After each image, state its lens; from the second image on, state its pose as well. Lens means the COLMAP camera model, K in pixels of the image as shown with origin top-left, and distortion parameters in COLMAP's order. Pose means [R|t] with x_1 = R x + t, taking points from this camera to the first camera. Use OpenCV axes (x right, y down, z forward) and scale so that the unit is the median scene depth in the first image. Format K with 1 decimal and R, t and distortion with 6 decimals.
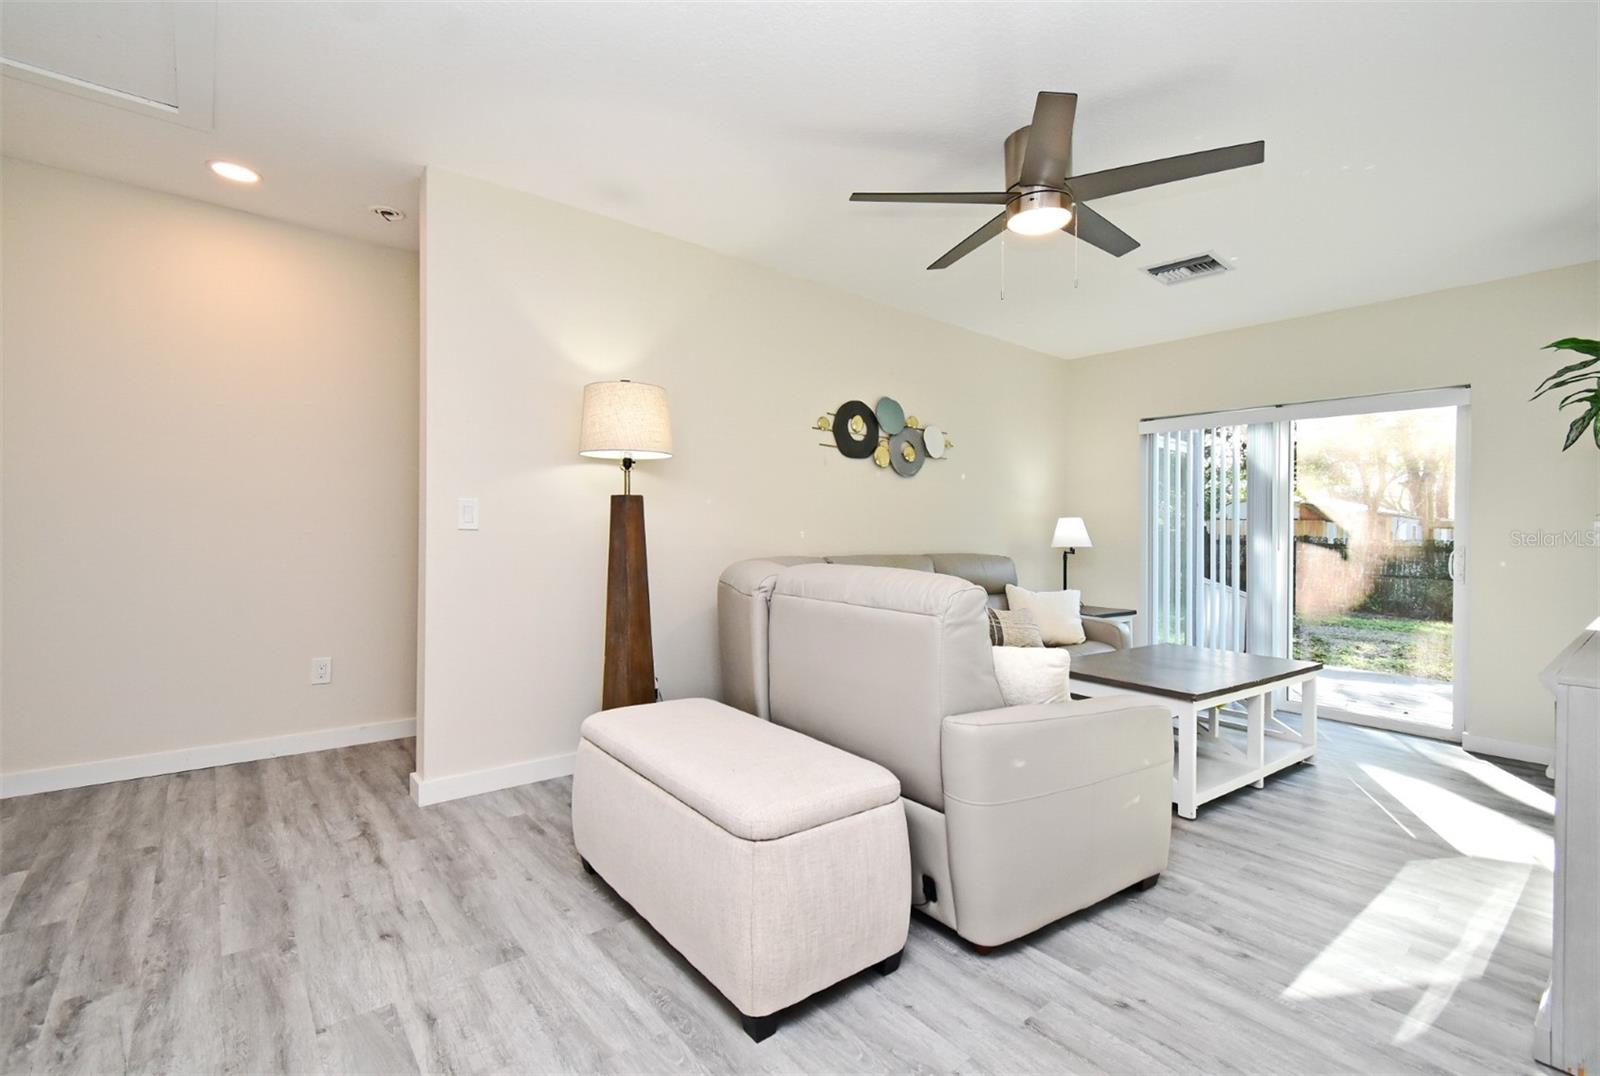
lens RADIAL K [[724.9, 0, 795.2], [0, 724.9, 480.4], [0, 0, 1]] dist [0.002950, -0.000040]
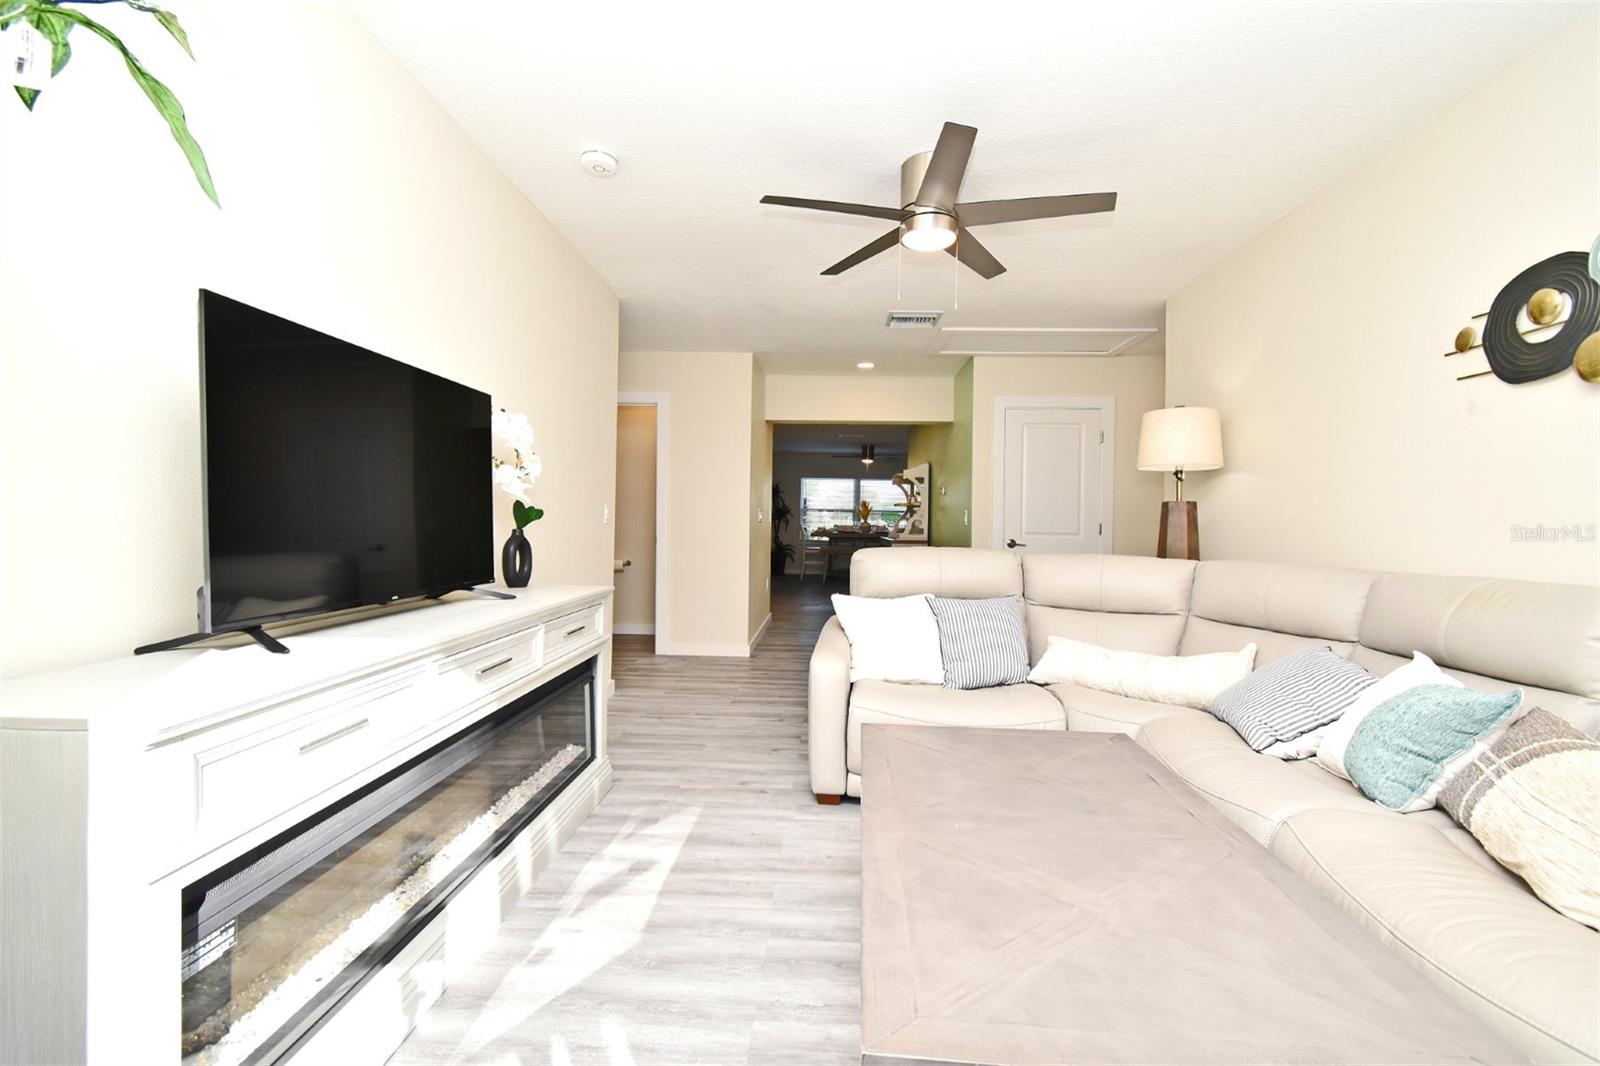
lens RADIAL K [[708.4, 0, 801.1], [0, 708.4, 530.7], [0, 0, 1]] dist [0.000062, -0.000329]
pose [[-0.663885, -0.022173, -0.747505, 1.052785], [0.020452, 0.998648, -0.047786, 0.111824], [0.747555, -0.047012, -0.662535, 1.327131]]
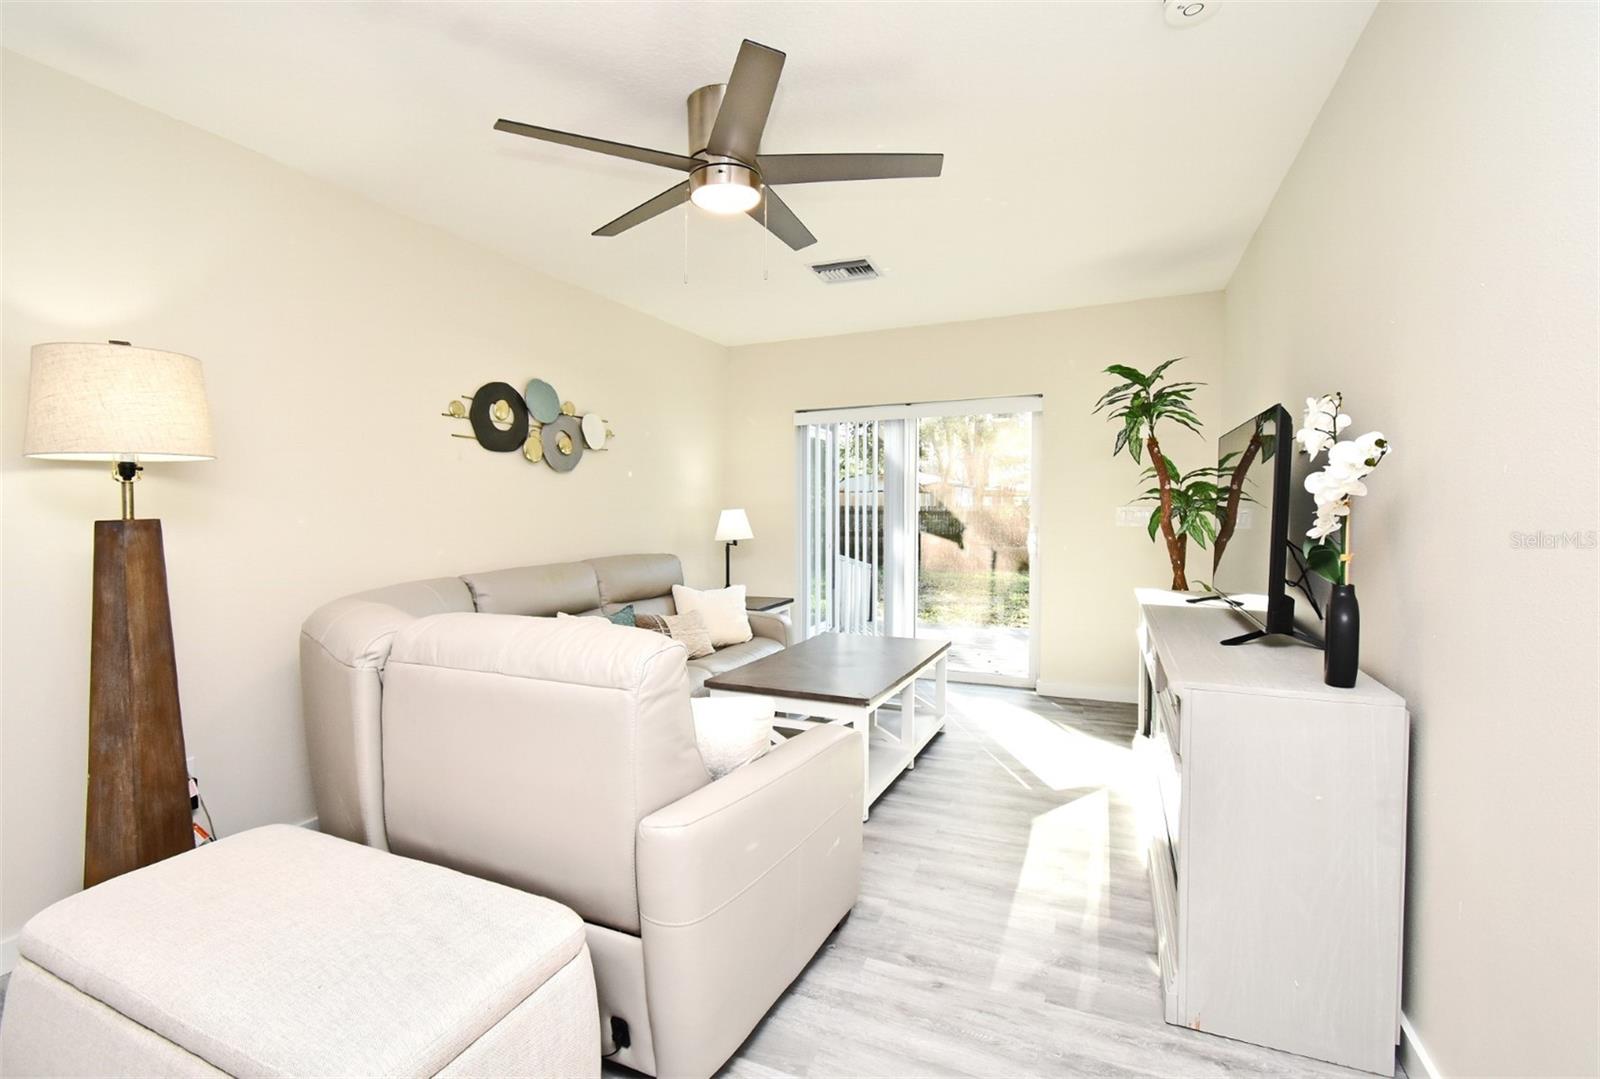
lens RADIAL K [[724.9, 0, 795.2], [0, 724.9, 481.9], [0, 0, 1]] dist [0.002950, -0.000040]
pose [[0.886657, -0.014182, 0.462210, -0.001832], [-0.004575, 0.999212, 0.039435, -0.042539], [-0.462405, -0.037080, 0.885893, 0.148993]]
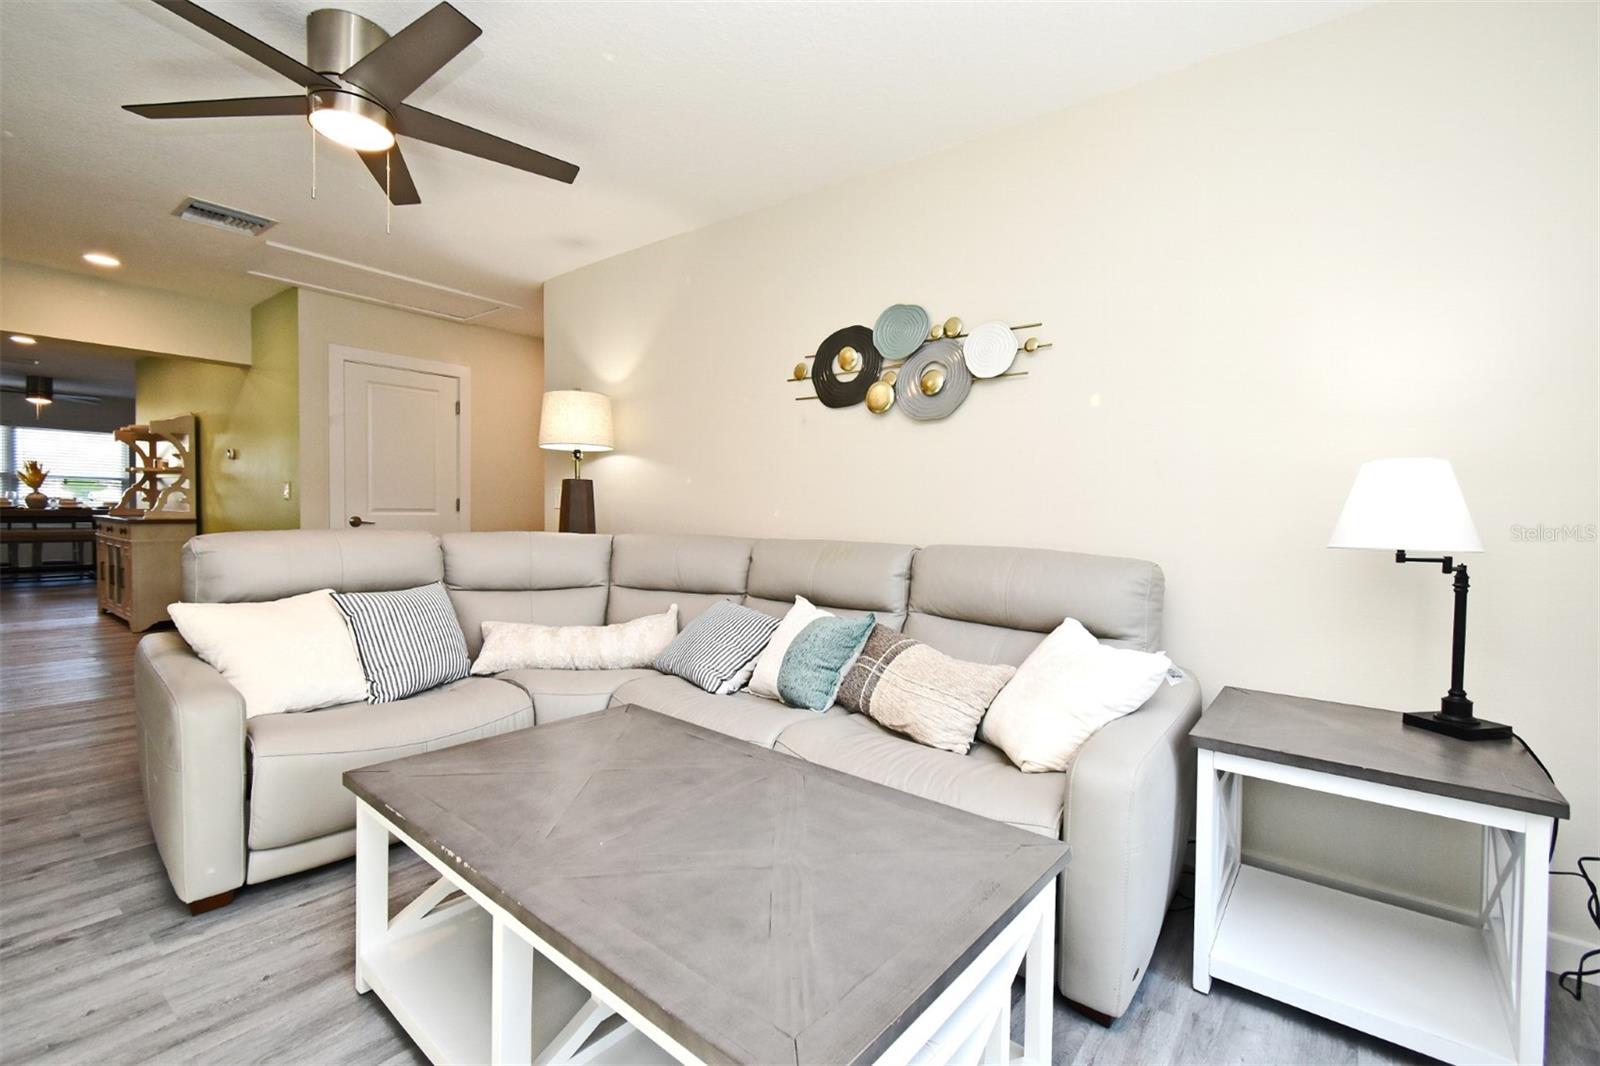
lens RADIAL K [[706.8, 0, 801.1], [0, 706.8, 529.1], [0, 0, 1]] dist [0.008000, -0.003967]
pose [[0.224509, 0.011672, -0.974402, 1.060891], [0.050727, 0.998433, 0.023648, 0.097978], [0.973151, -0.054737, 0.223565, 1.122019]]
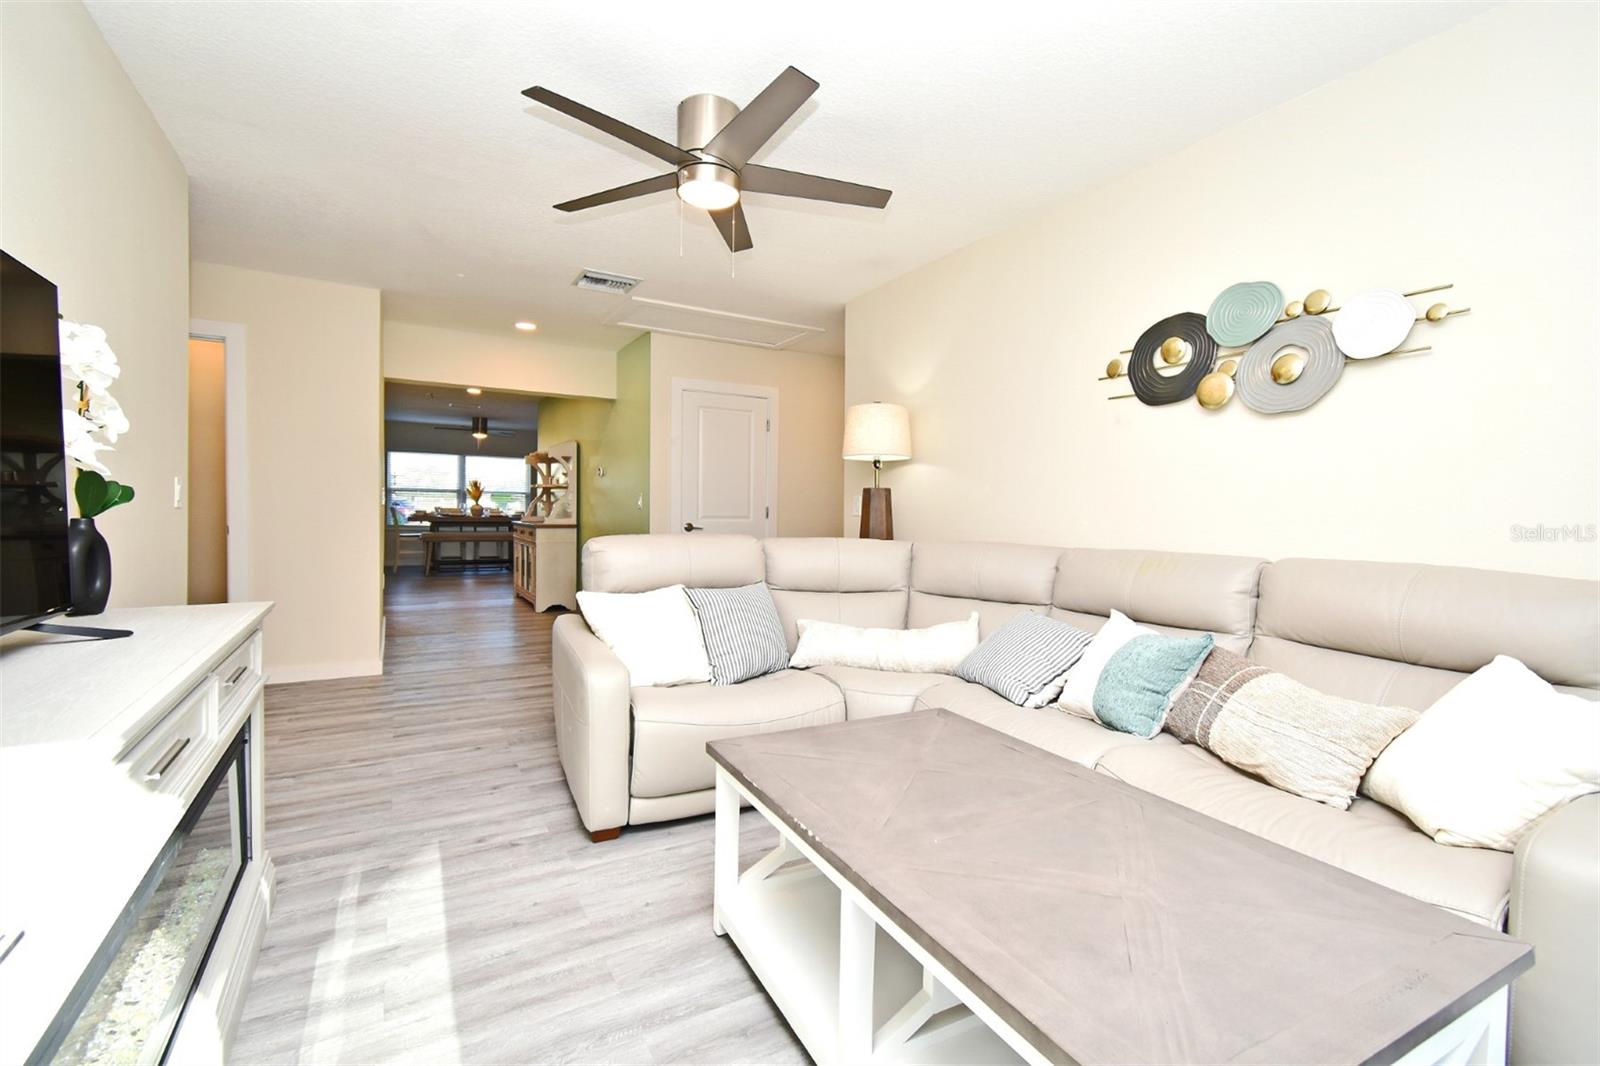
lens RADIAL K [[706.8, 0, 801.1], [0, 706.8, 529.1], [0, 0, 1]] dist [0.008000, -0.003967]
pose [[-0.158483, 0.002349, -0.987359, 1.067766], [0.046225, 0.998918, -0.005043, 0.095707], [0.986279, -0.046440, -0.158420, 1.087910]]
